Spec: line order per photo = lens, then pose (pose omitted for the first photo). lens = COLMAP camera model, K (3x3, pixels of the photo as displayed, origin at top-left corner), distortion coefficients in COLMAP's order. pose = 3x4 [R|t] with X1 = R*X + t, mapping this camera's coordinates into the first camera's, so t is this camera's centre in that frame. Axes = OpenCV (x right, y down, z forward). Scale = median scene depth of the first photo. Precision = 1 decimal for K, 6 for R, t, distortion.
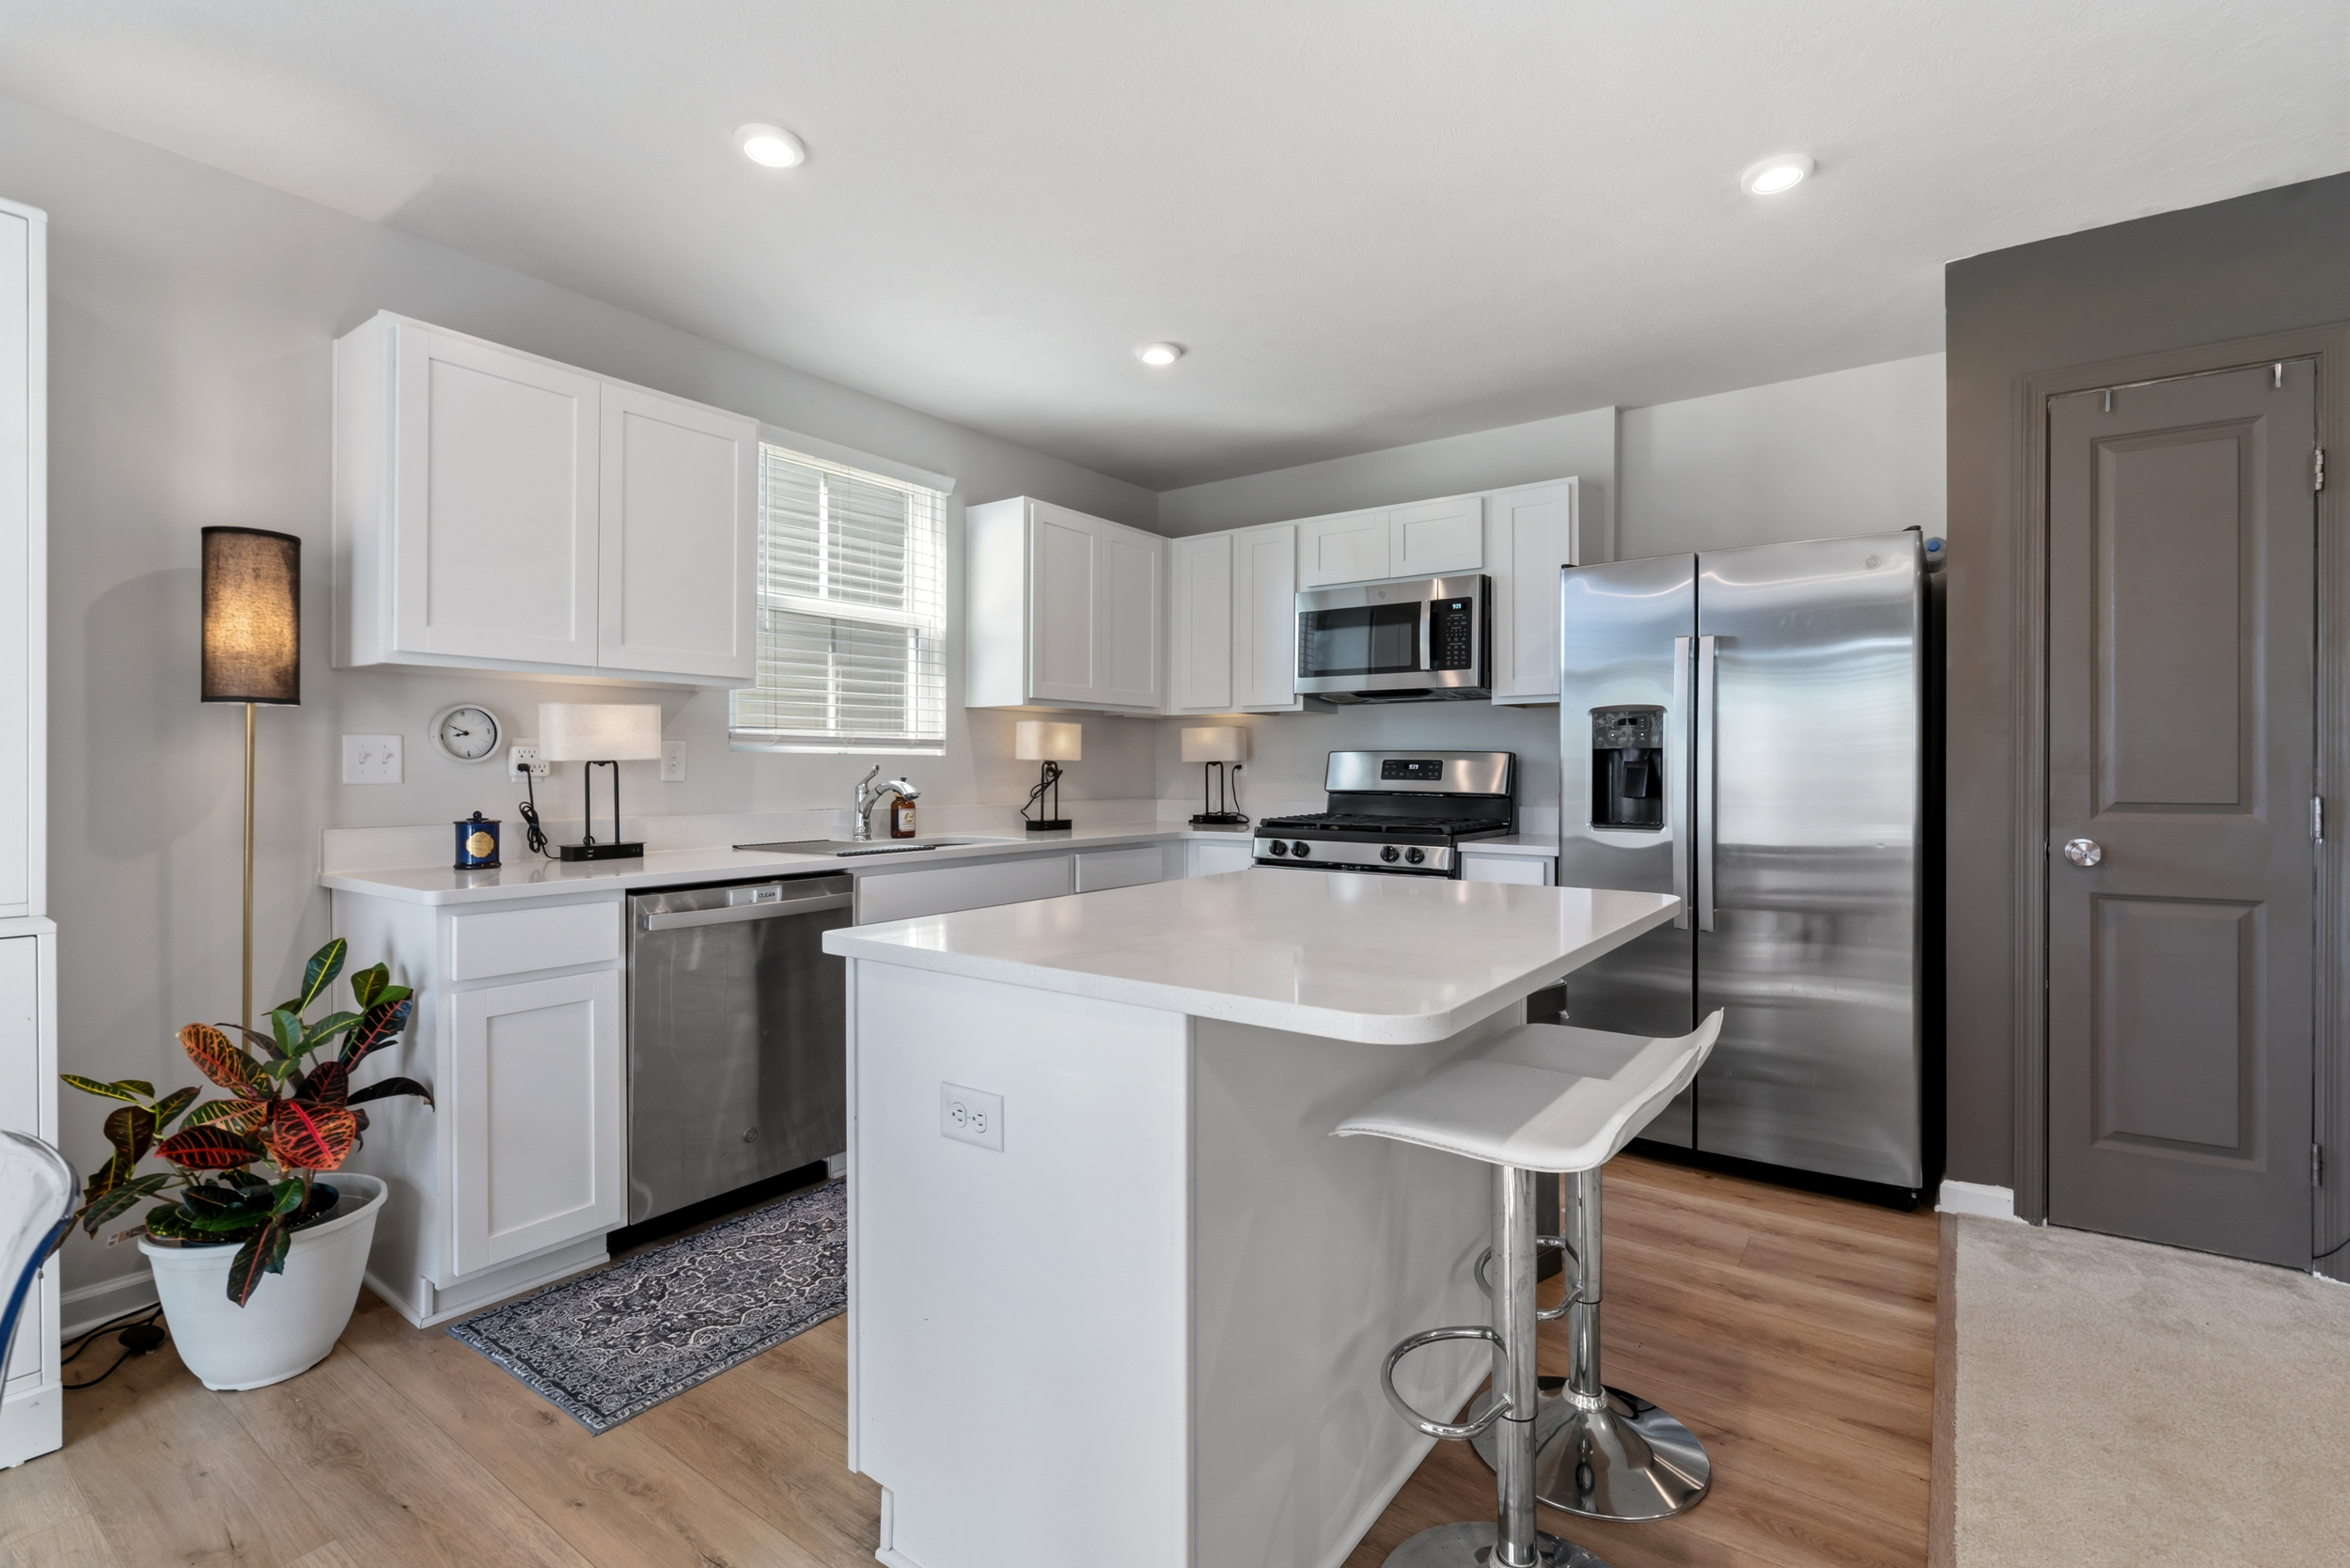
lens RADIAL K [[1076.4, 0, 1167.6], [0, 1076.4, 772.7], [0, 0, 1]] dist [-0.002560, 0.001278]
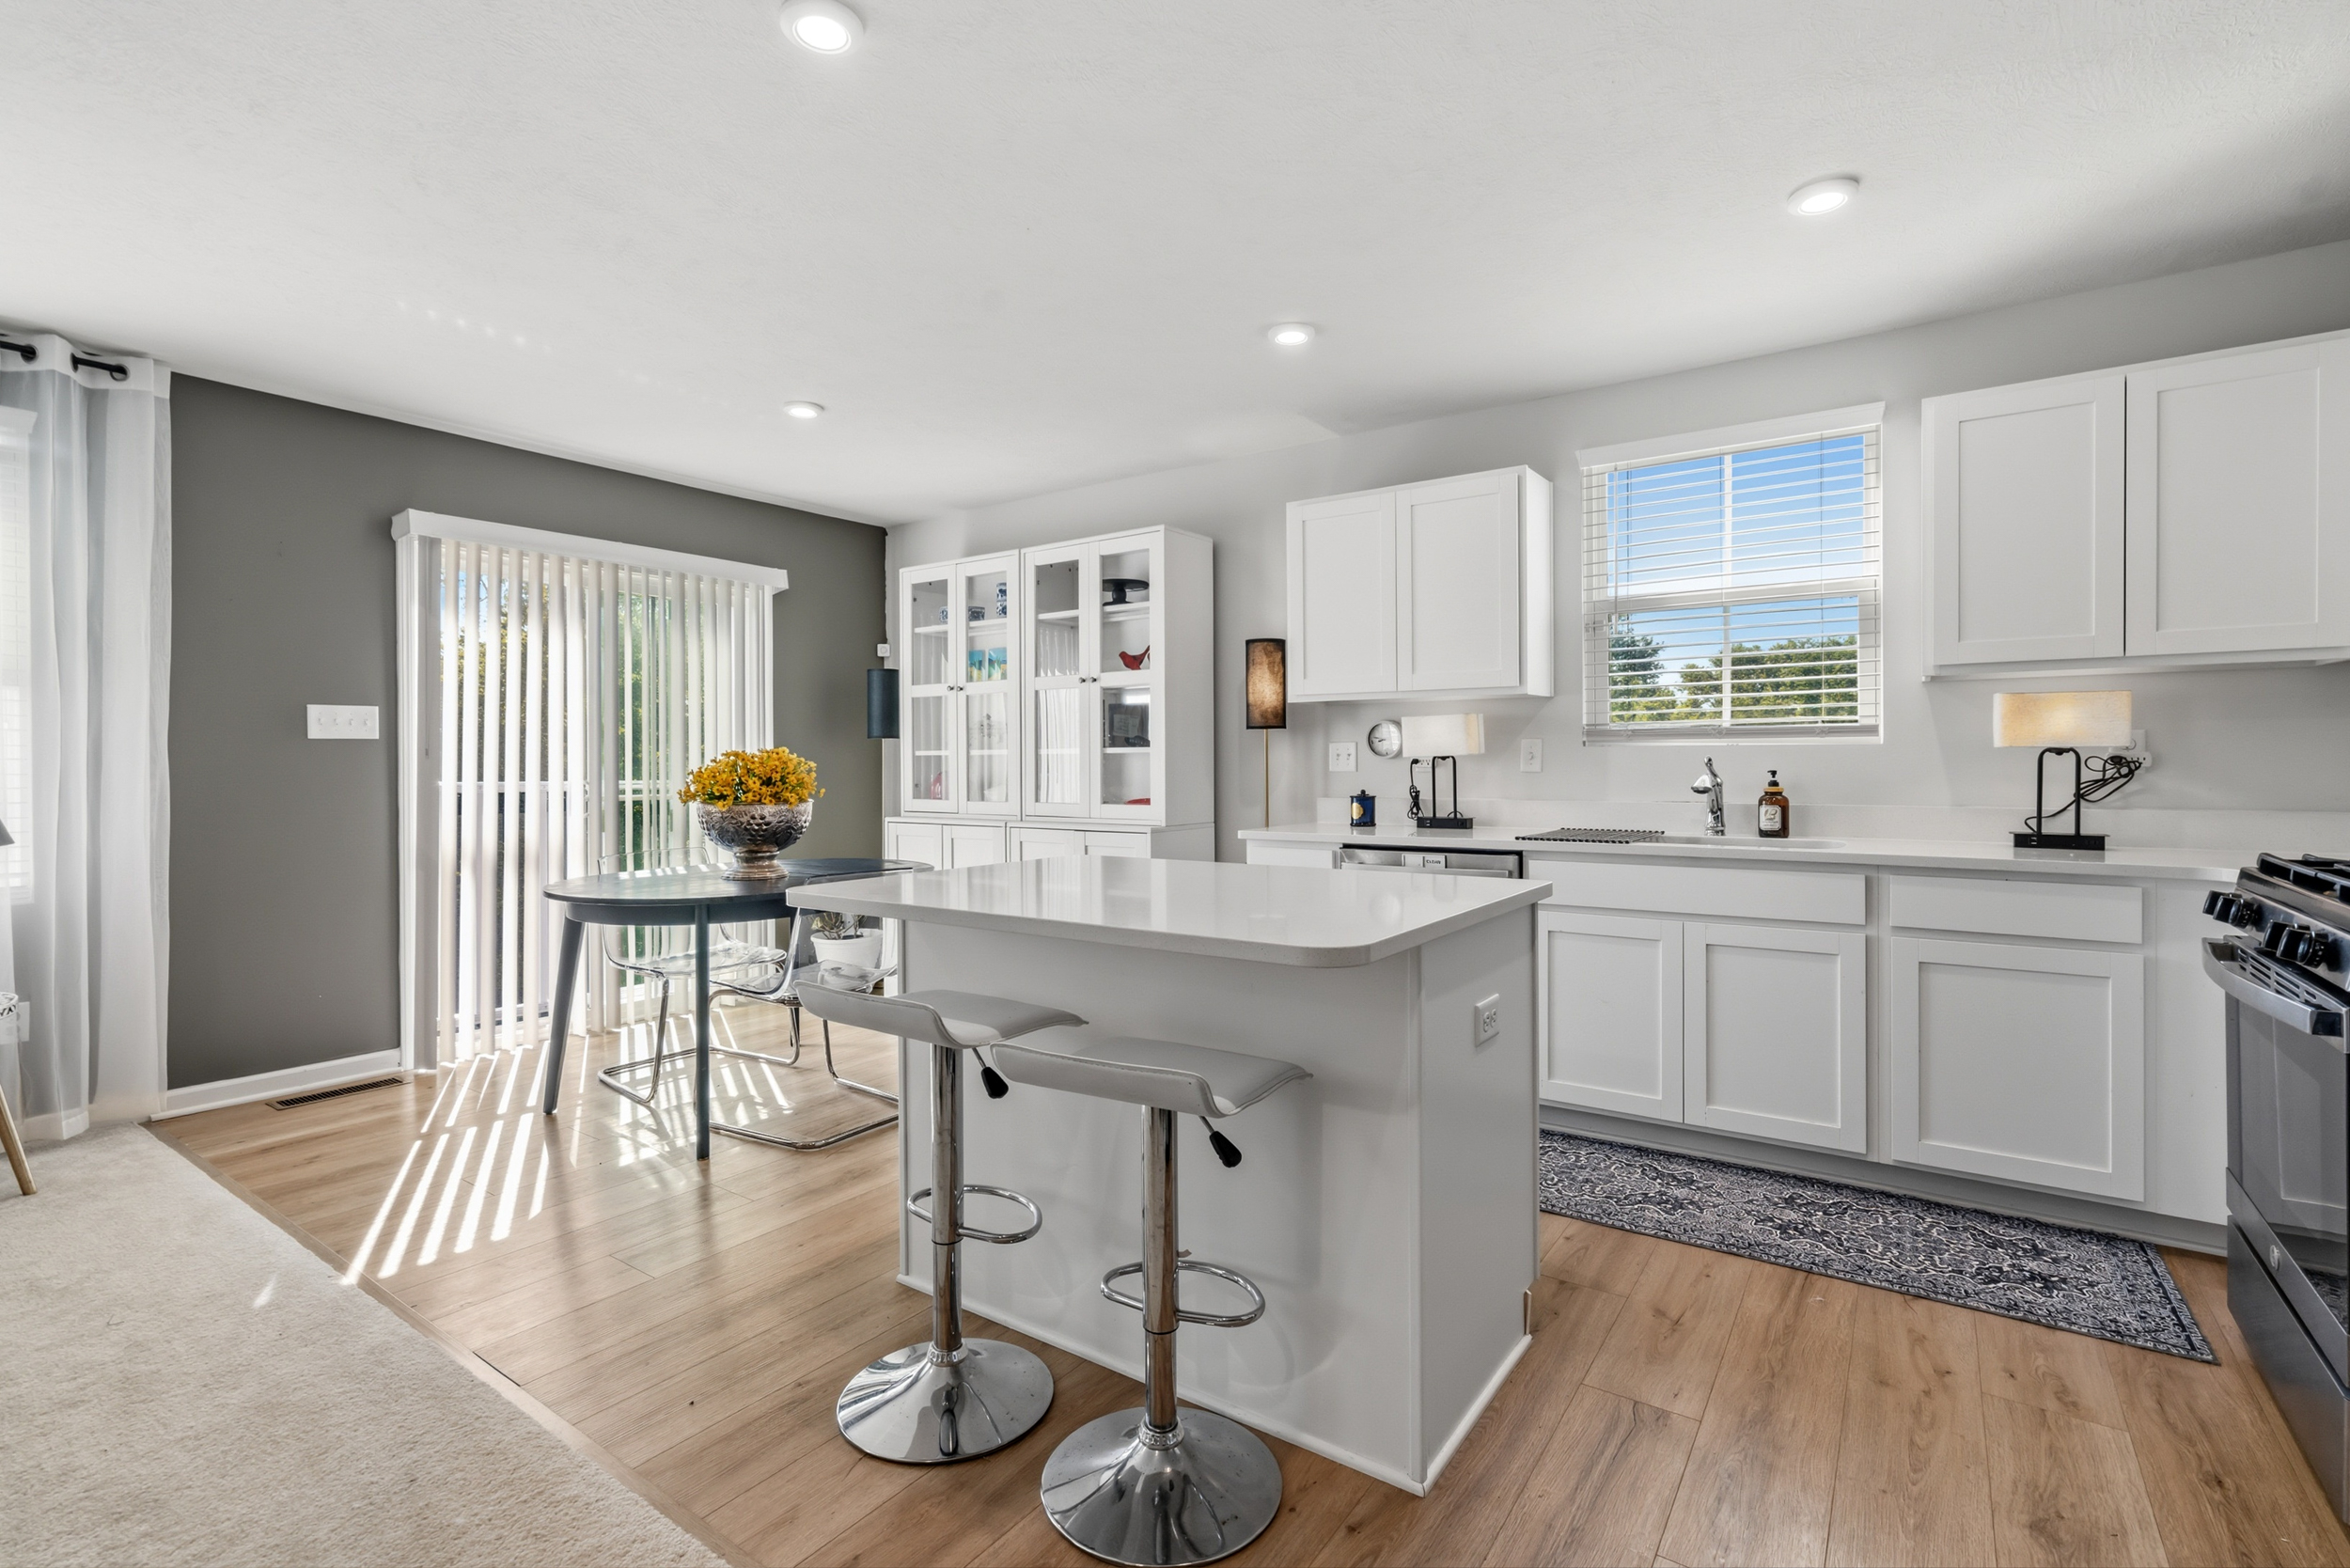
lens RADIAL K [[1076.4, 0, 1165.1], [0, 1076.4, 768.3], [0, 0, 1]] dist [-0.002560, 0.001278]
pose [[0.010715, 0.005084, -0.999930, 0.654115], [0.002673, 0.999983, 0.005113, -0.002666], [0.999939, -0.002728, 0.010701, 0.490514]]
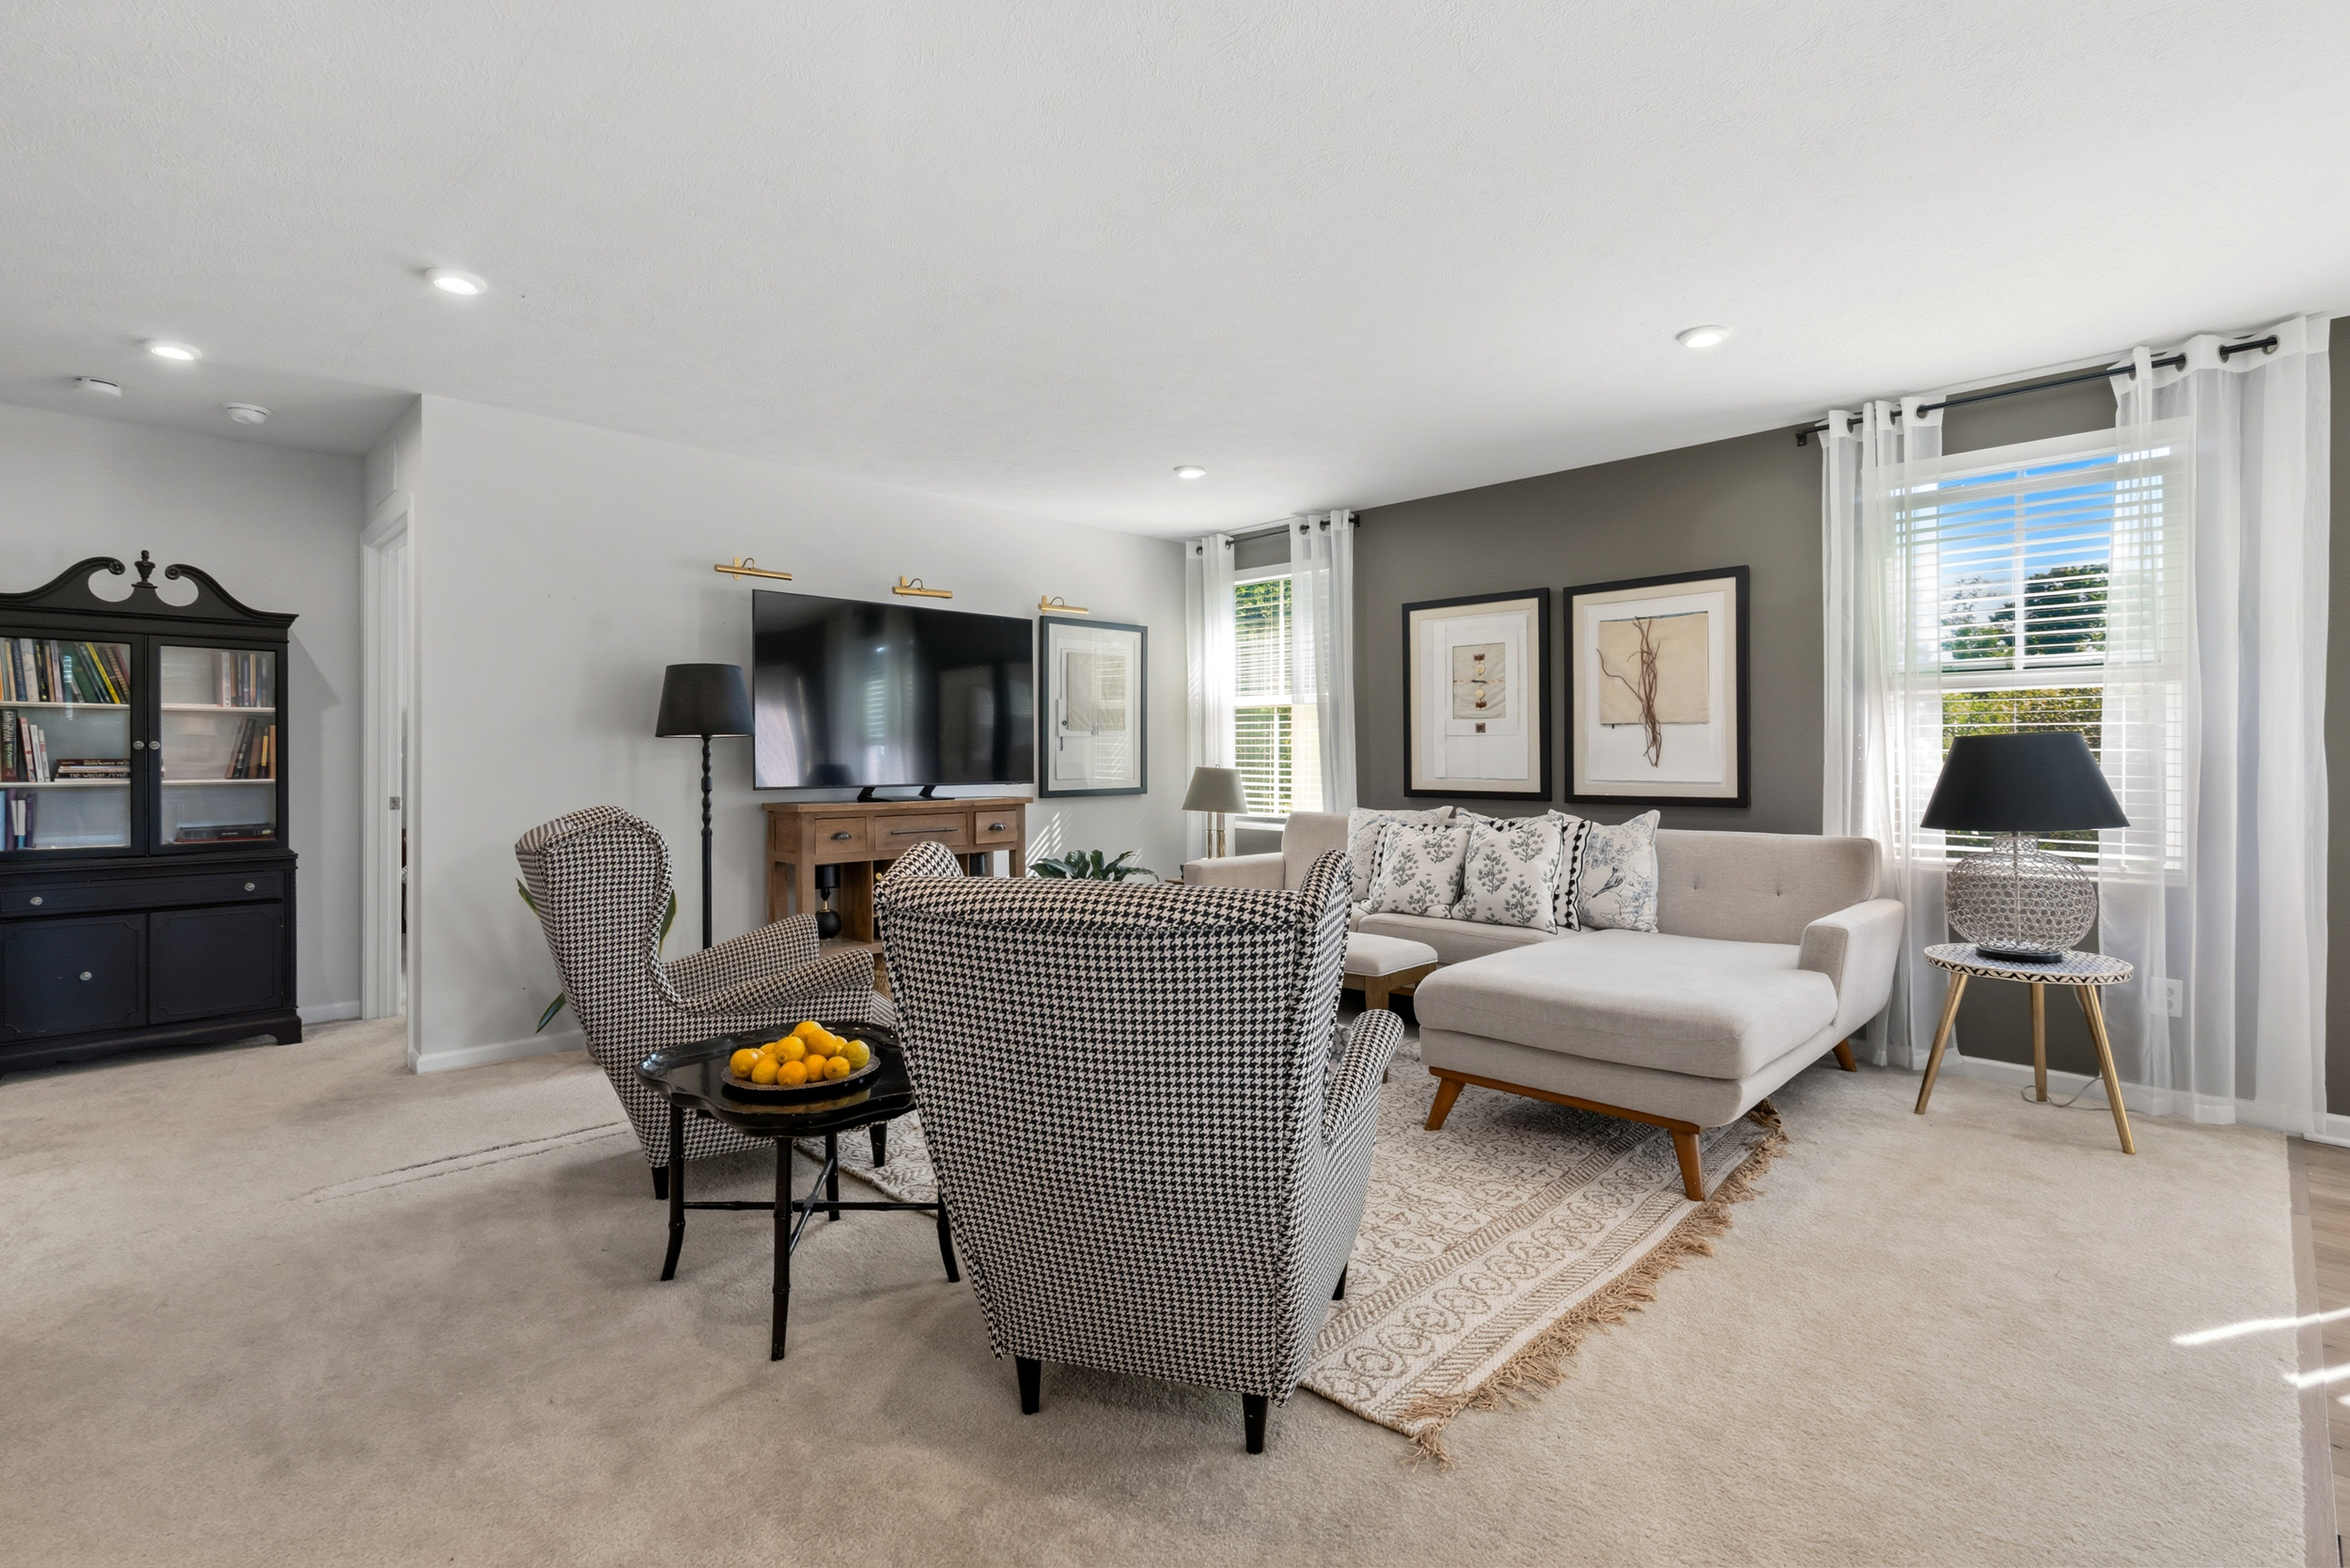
lens RADIAL K [[1076.4, 0, 1161.4], [0, 1076.4, 770.6], [0, 0, 1]] dist [-0.002560, 0.001278]
pose [[-0.987954, -0.001779, 0.154736, 0.485479], [0.000142, 0.999923, 0.012406, -0.001896], [-0.154746, 0.012278, -0.987878, 0.618046]]
